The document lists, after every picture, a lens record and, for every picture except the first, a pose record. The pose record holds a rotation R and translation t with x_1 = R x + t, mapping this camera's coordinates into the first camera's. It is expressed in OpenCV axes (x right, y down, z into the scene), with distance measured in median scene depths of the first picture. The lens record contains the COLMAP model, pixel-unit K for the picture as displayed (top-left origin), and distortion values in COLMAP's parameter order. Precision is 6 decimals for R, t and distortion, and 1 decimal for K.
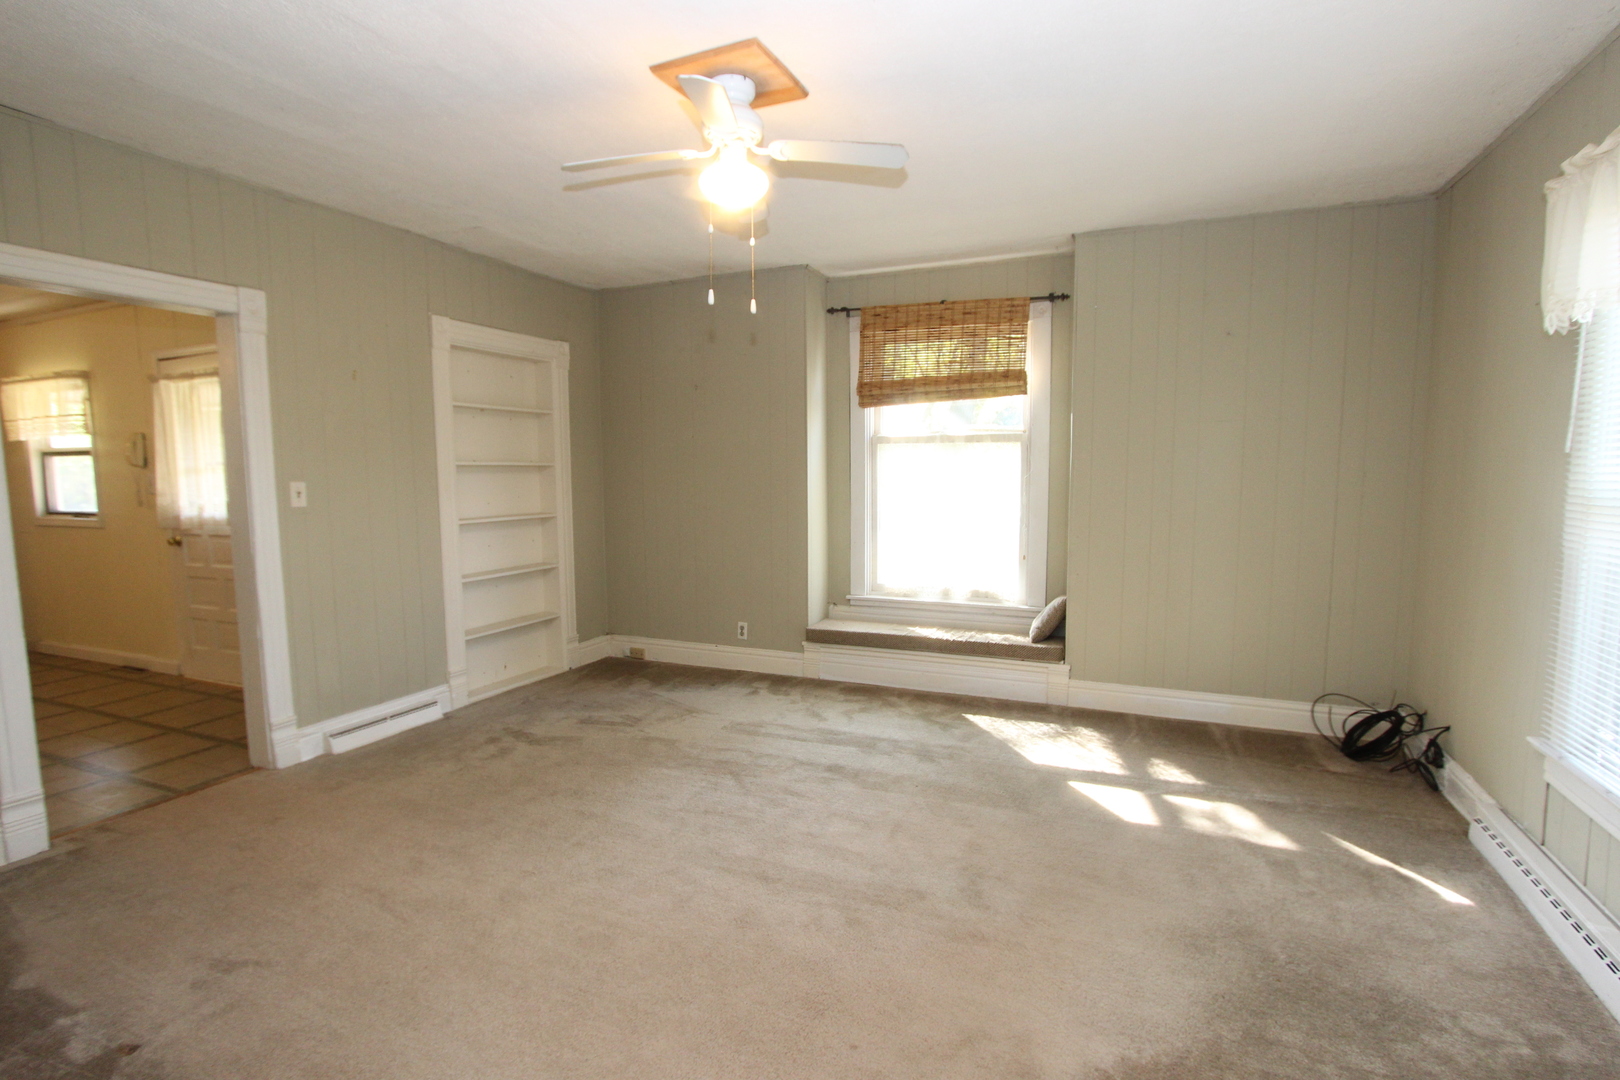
lens RADIAL K [[776.4, 0, 809.9], [0, 776.4, 540.1], [0, 0, 1]] dist [-0.016716, -0.000077]
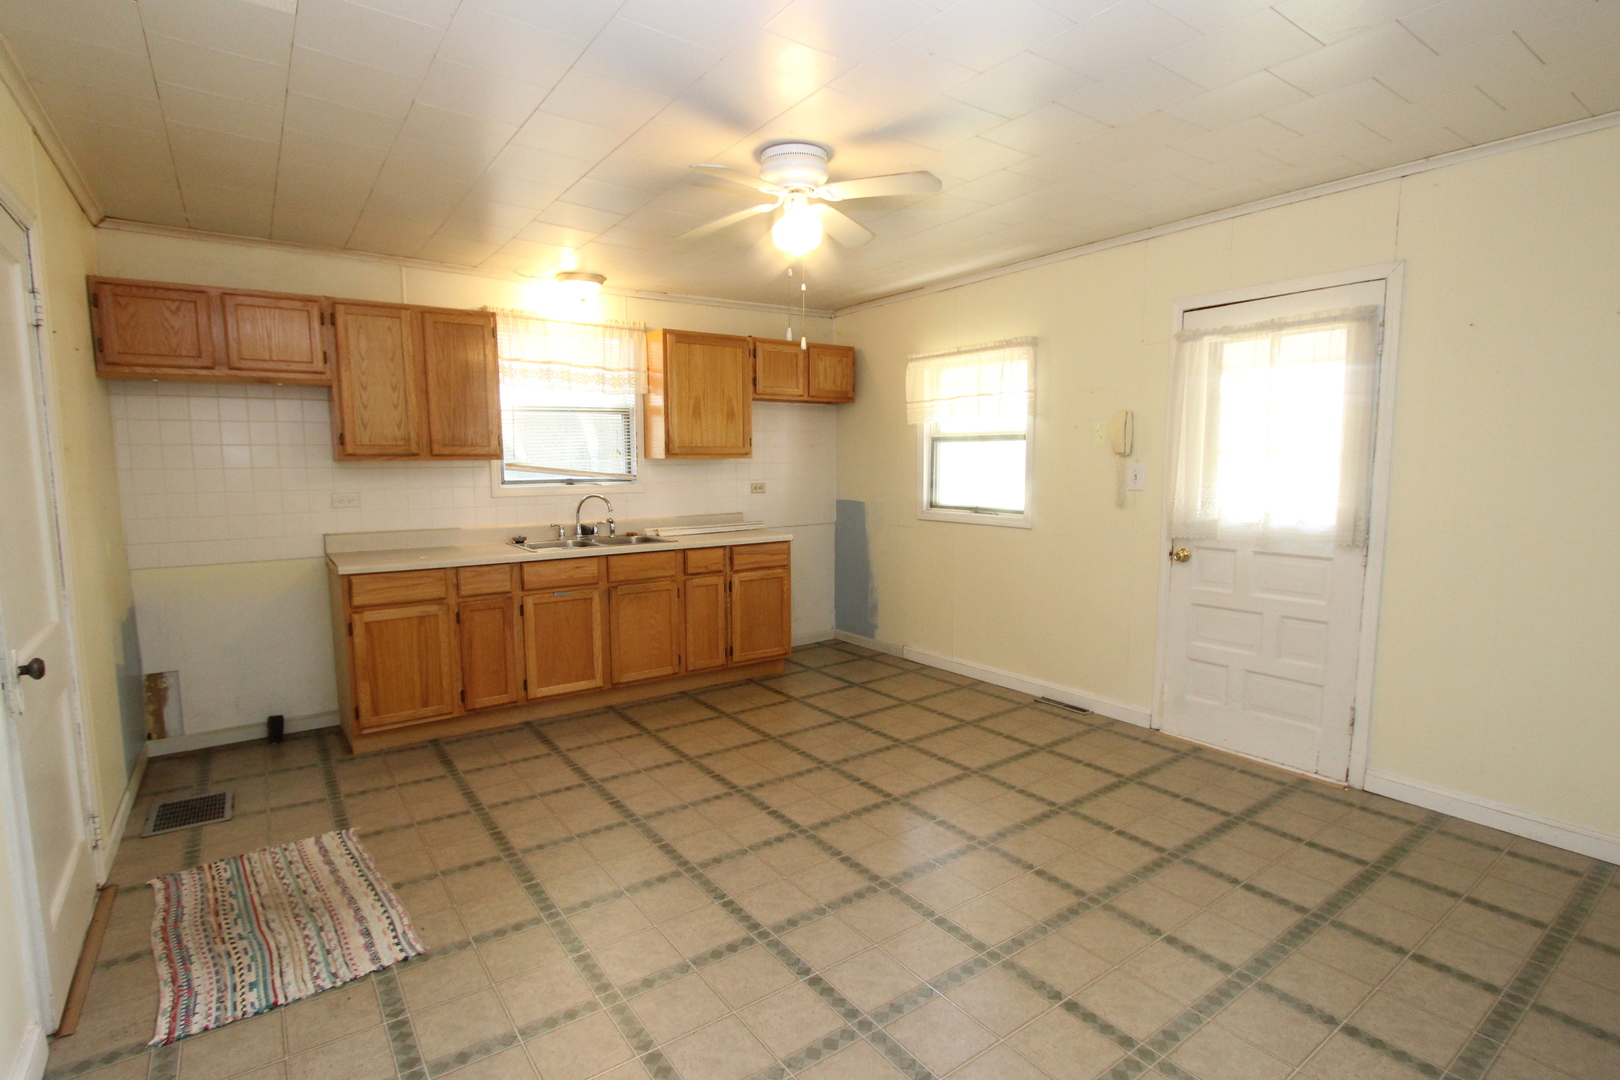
lens RADIAL K [[776.4, 0, 809.7], [0, 776.4, 545.5], [0, 0, 1]] dist [-0.016716, -0.000077]
pose [[0.868335, 0.059601, -0.492384, -0.738408], [-0.048902, 0.998205, 0.034588, -0.015494], [0.493562, -0.005956, 0.869690, 0.159180]]
